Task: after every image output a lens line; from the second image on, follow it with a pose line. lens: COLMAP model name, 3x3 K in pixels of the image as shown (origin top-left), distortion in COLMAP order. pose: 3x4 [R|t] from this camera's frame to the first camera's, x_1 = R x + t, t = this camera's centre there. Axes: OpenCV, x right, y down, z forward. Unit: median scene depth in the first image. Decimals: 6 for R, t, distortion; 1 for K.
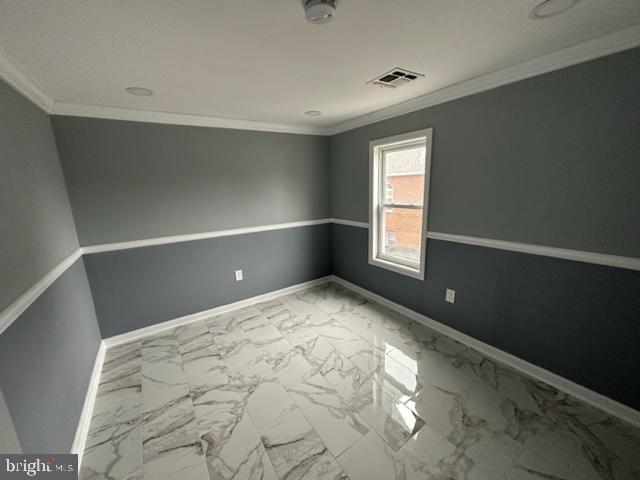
lens RADIAL K [[254.0, 0, 318.5], [0, 254.0, 241.0], [0, 0, 1]] dist [-0.003377, 0.000411]
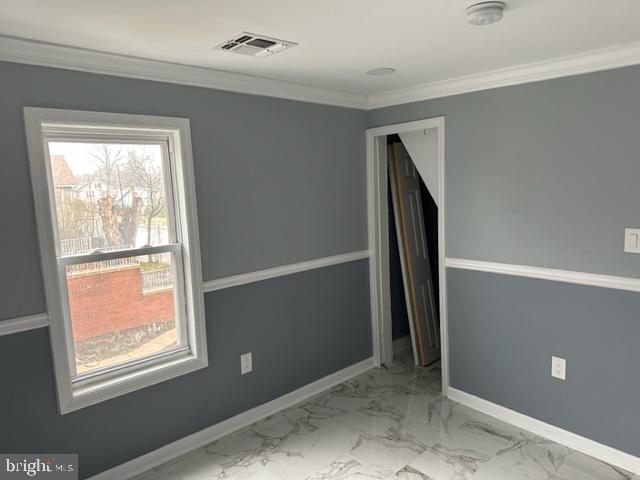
lens RADIAL K [[447.6, 0, 318.1], [0, 447.6, 237.4], [0, 0, 1]] dist [0.051793, -0.065925]
pose [[-0.140420, -0.073661, 0.987348, -0.744244], [0.256926, 0.960357, 0.108187, -0.209707], [-0.956175, 0.268867, -0.115928, 0.928244]]
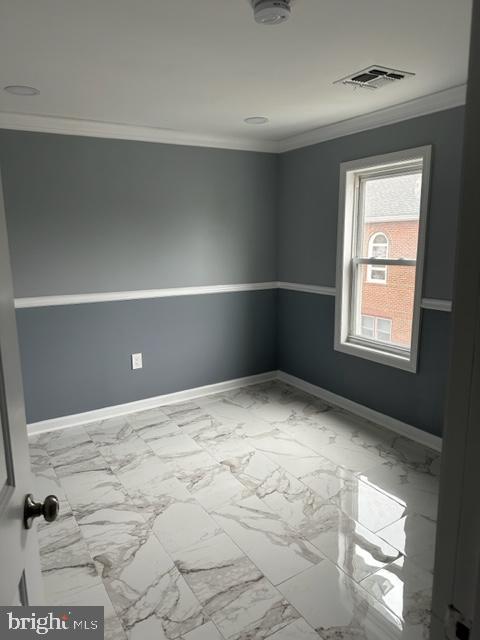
lens RADIAL K [[447.6, 0, 241.5], [0, 447.6, 324.3], [0, 0, 1]] dist [0.051793, -0.065925]
pose [[0.999039, 0.029039, -0.032819, -0.007008], [-0.029760, 0.999321, -0.021703, 0.078314], [0.032167, 0.022659, 0.999226, -0.224250]]
